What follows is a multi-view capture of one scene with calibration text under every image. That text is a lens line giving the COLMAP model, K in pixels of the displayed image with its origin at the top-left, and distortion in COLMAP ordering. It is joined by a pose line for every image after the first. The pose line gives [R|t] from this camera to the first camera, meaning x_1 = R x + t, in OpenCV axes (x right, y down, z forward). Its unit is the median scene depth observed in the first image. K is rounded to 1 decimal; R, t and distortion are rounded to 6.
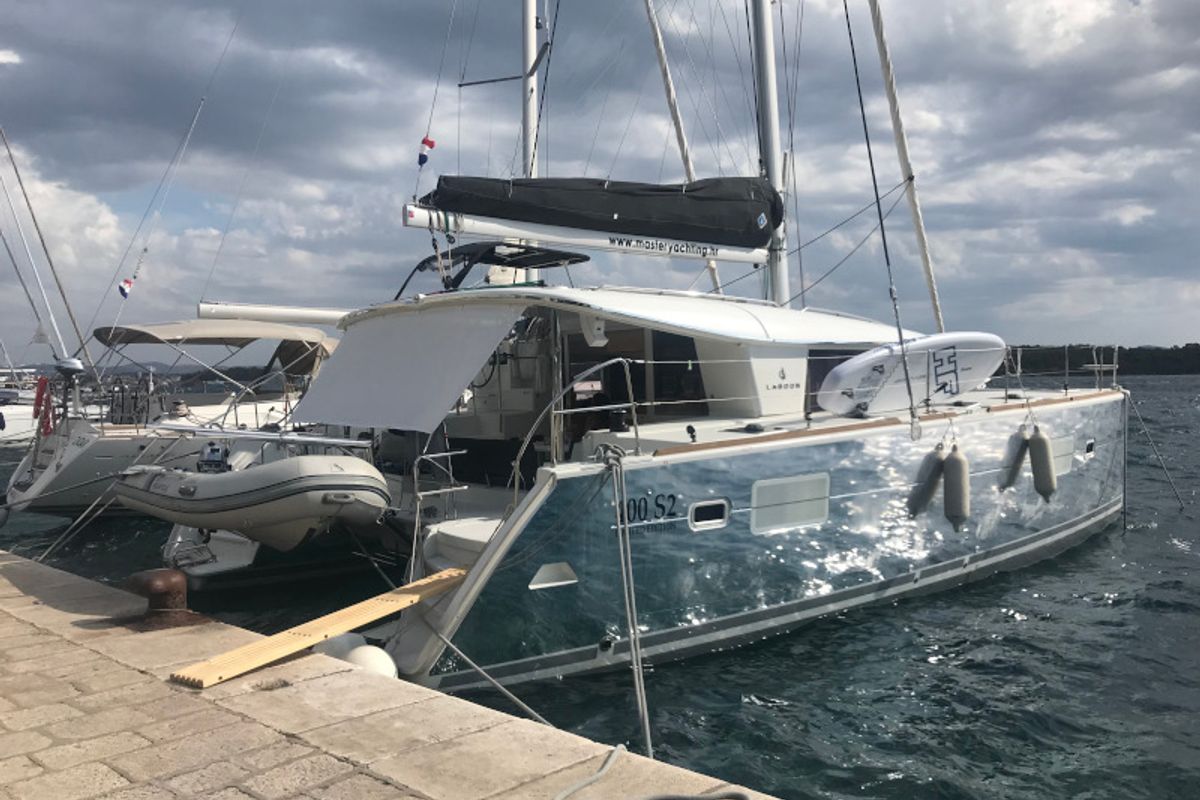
lens RADIAL K [[969.5, 0, 600.0], [0, 969.5, 400.0], [0, 0, 1]] dist [0.002705, -0.004843]
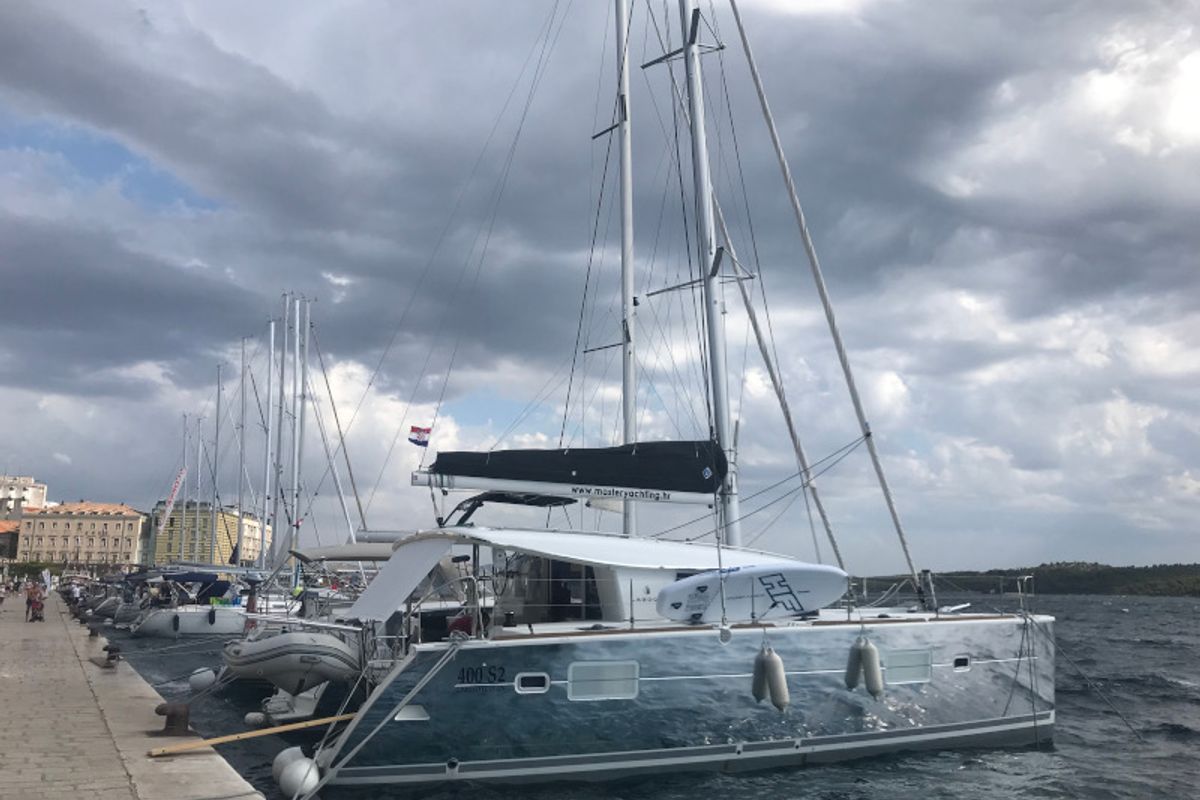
lens RADIAL K [[969.5, 0, 600.0], [0, 969.5, 400.0], [0, 0, 1]] dist [0.002705, -0.004843]
pose [[0.966282, -0.021925, -0.256551, 0.494666], [-0.034055, 0.976733, -0.211738, 0.002687], [0.255224, 0.213335, 0.943053, -0.403010]]
